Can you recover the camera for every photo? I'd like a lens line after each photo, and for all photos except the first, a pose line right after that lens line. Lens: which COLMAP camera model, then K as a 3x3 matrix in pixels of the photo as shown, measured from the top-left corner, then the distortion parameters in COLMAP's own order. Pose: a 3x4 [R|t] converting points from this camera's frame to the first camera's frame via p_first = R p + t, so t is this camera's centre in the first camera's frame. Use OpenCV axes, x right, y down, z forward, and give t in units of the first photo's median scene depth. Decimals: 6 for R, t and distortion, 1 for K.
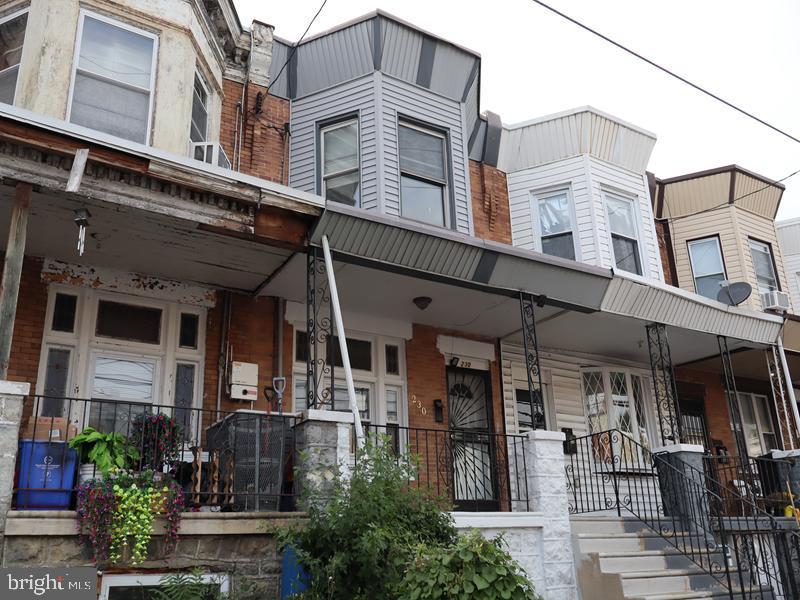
lens RADIAL K [[674.1, 0, 398.9], [0, 674.1, 321.1], [0, 0, 1]] dist [-0.002319, -0.007057]
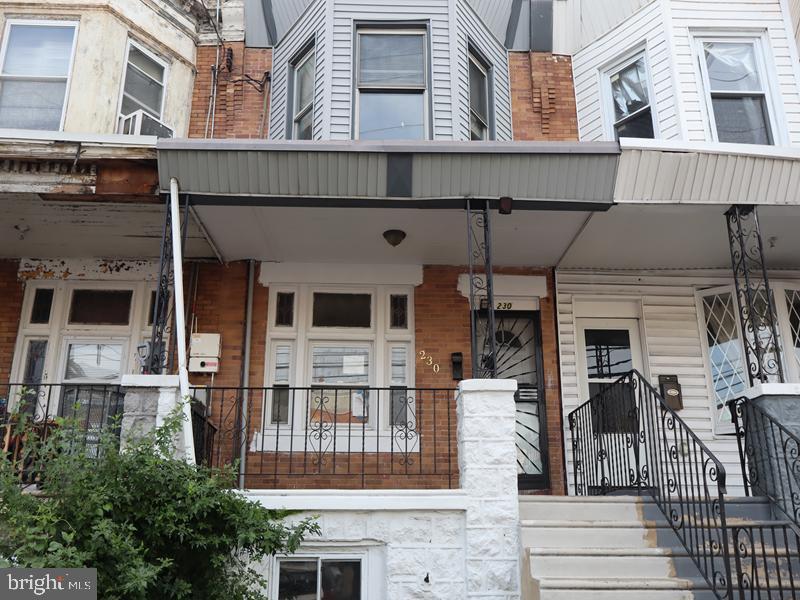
lens RADIAL K [[674.1, 0, 398.9], [0, 674.1, 321.1], [0, 0, 1]] dist [-0.002319, -0.007057]
pose [[0.870761, -0.122308, -0.476252, 0.468849], [0.136308, 0.990653, -0.005192, 0.087933], [0.472435, -0.060396, 0.879293, 0.304964]]
